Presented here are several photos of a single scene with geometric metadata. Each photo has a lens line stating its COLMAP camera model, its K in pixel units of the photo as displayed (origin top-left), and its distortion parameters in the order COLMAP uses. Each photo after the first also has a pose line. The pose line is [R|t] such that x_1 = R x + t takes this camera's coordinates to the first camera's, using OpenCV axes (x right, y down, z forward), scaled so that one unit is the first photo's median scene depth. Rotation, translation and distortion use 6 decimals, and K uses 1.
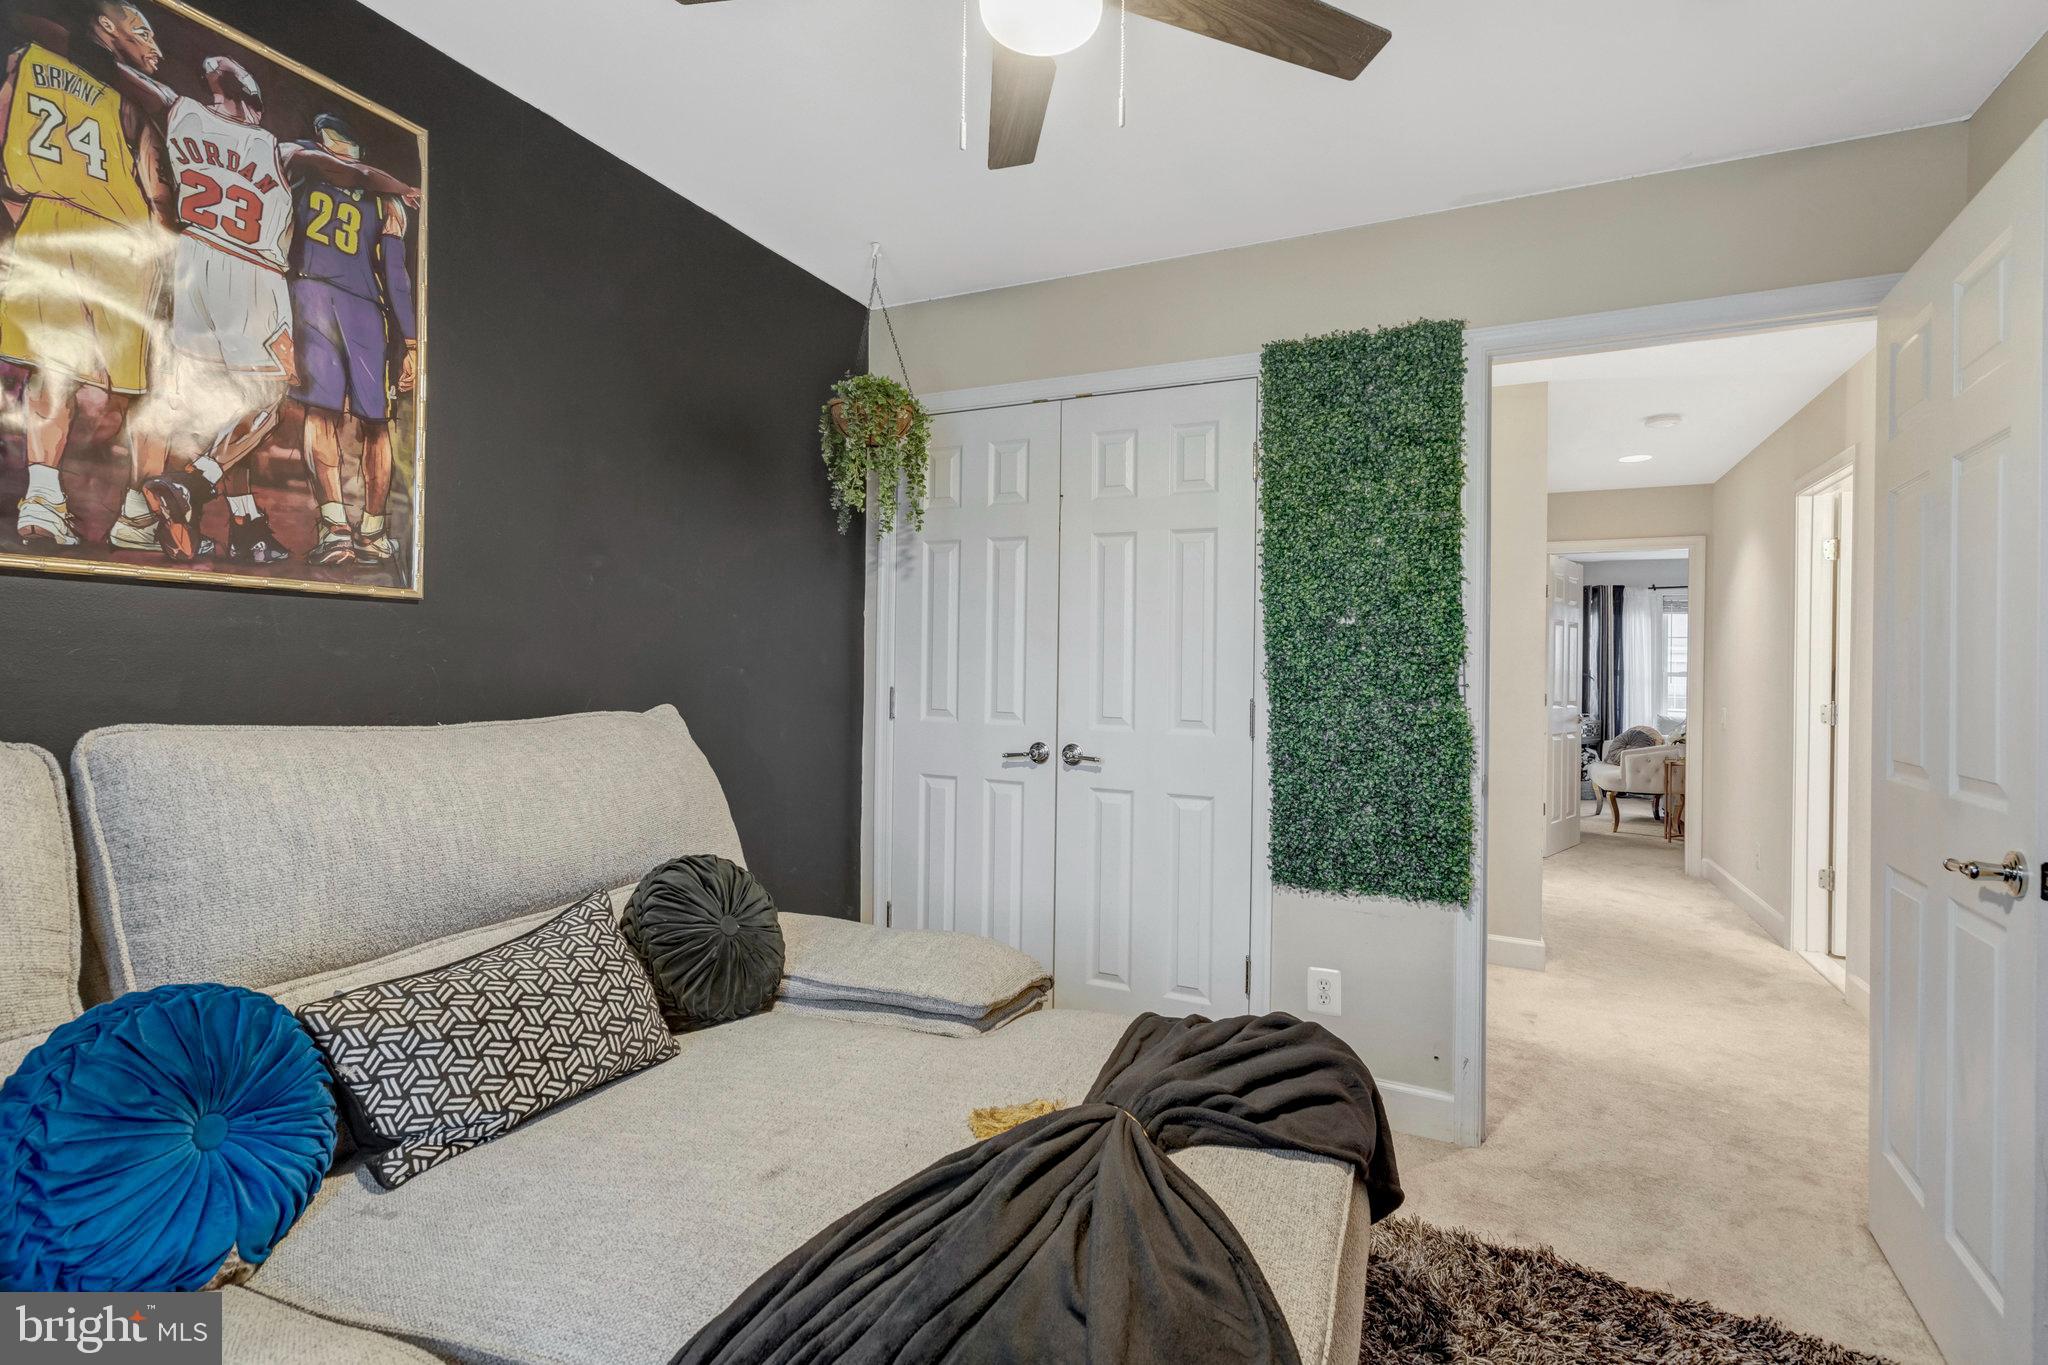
lens RADIAL K [[943.7, 0, 1023.7], [0, 943.7, 677.4], [0, 0, 1]] dist [0.002830, 0.000595]
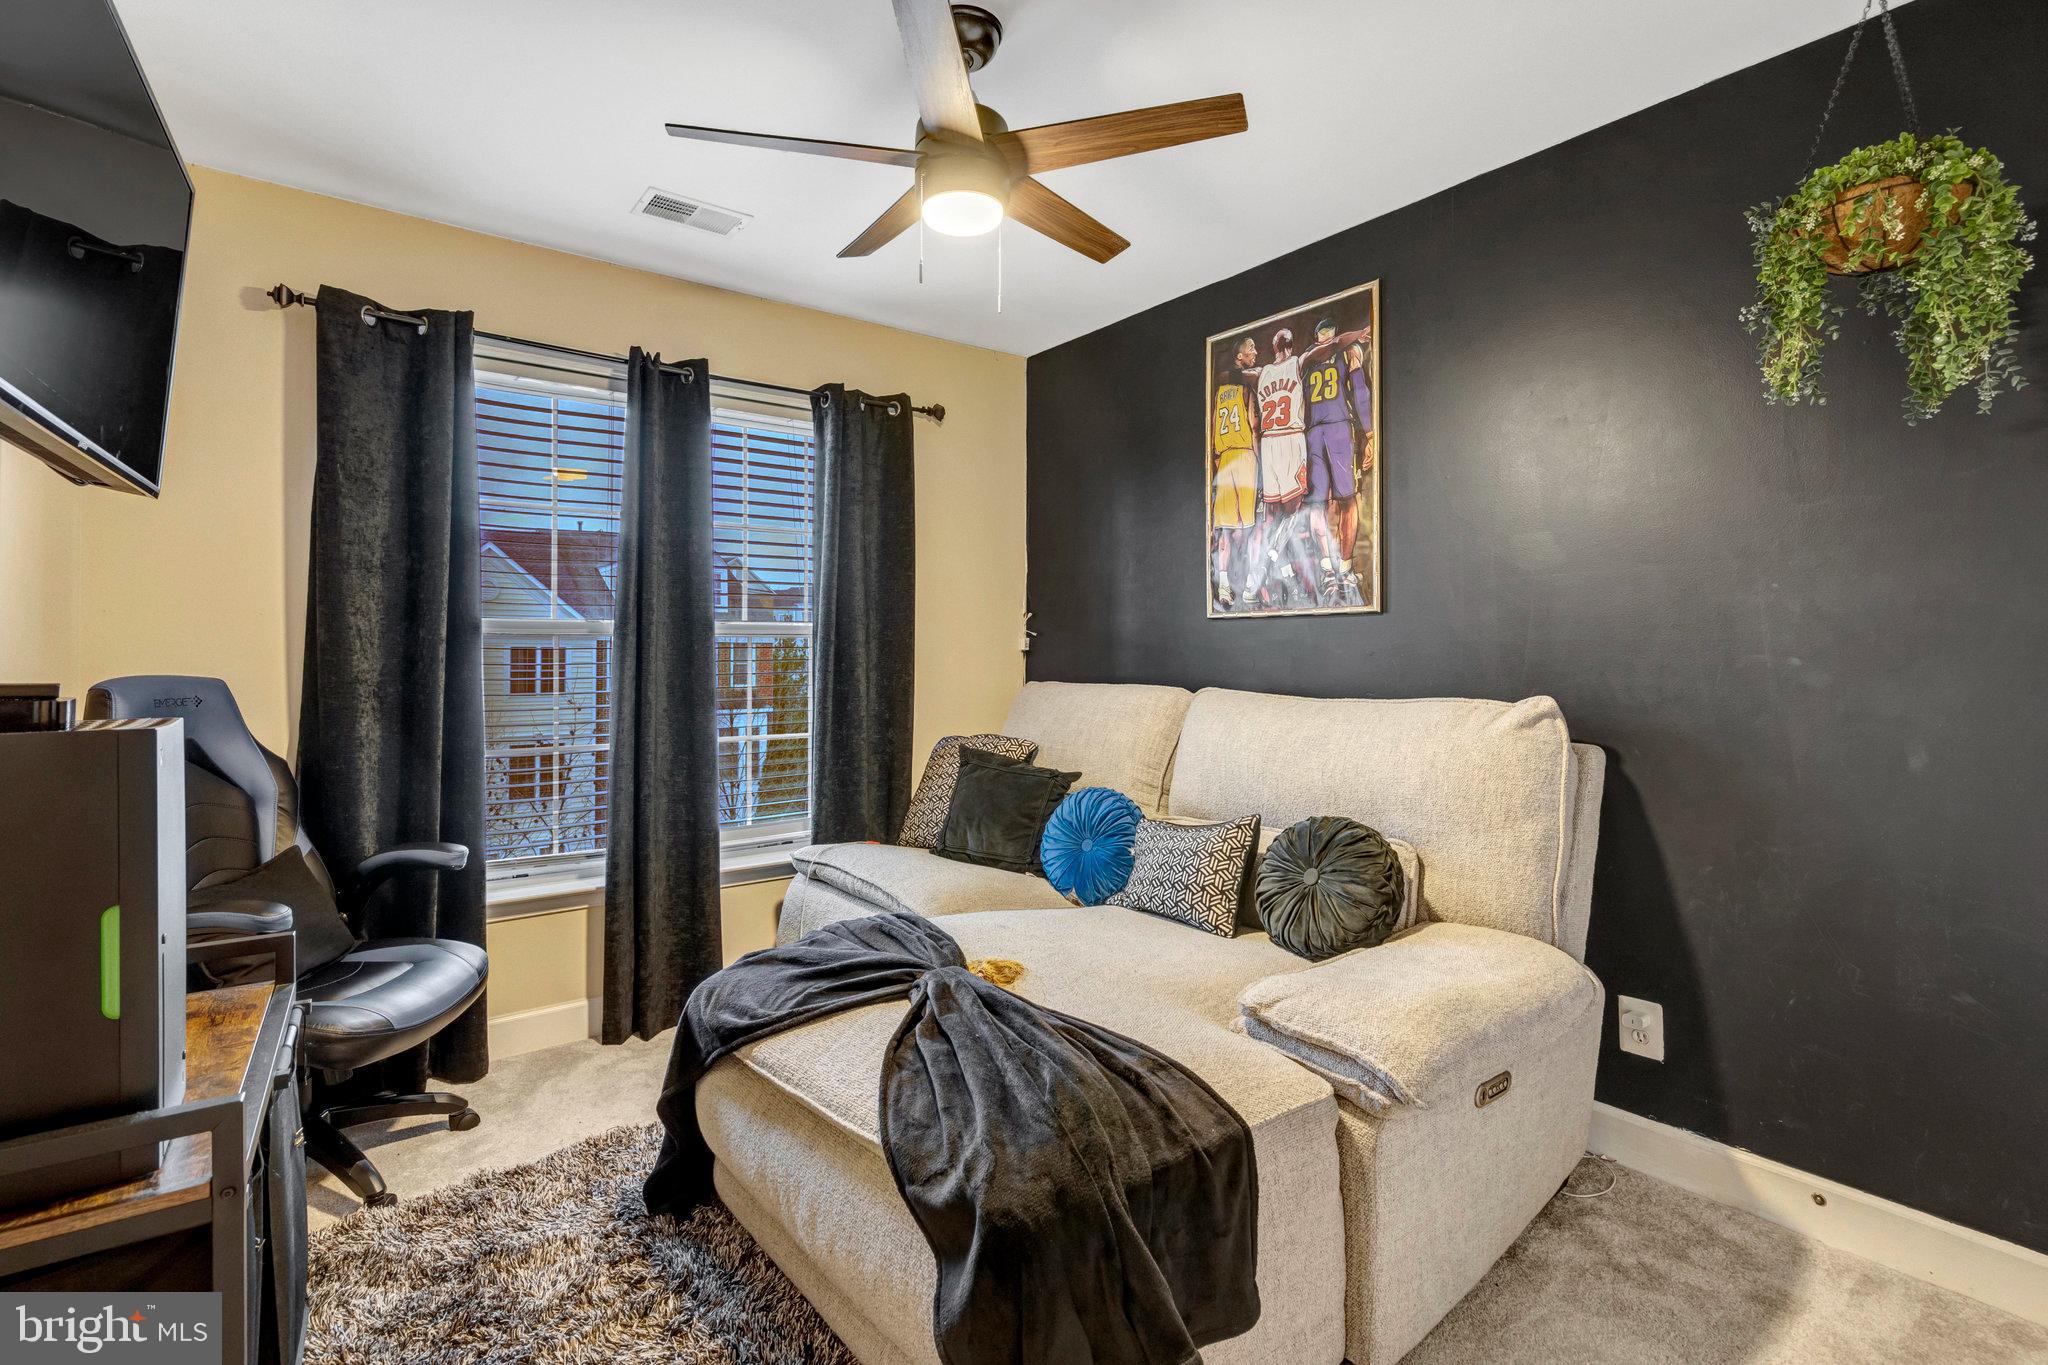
lens RADIAL K [[943.7, 0, 1020.6], [0, 943.7, 669.4], [0, 0, 1]] dist [0.002830, 0.000595]
pose [[-0.442426, -0.006604, -0.896781, 0.936658], [-0.012604, 0.999920, -0.001145, 0.012564], [0.896717, 0.010797, -0.442473, 1.250429]]
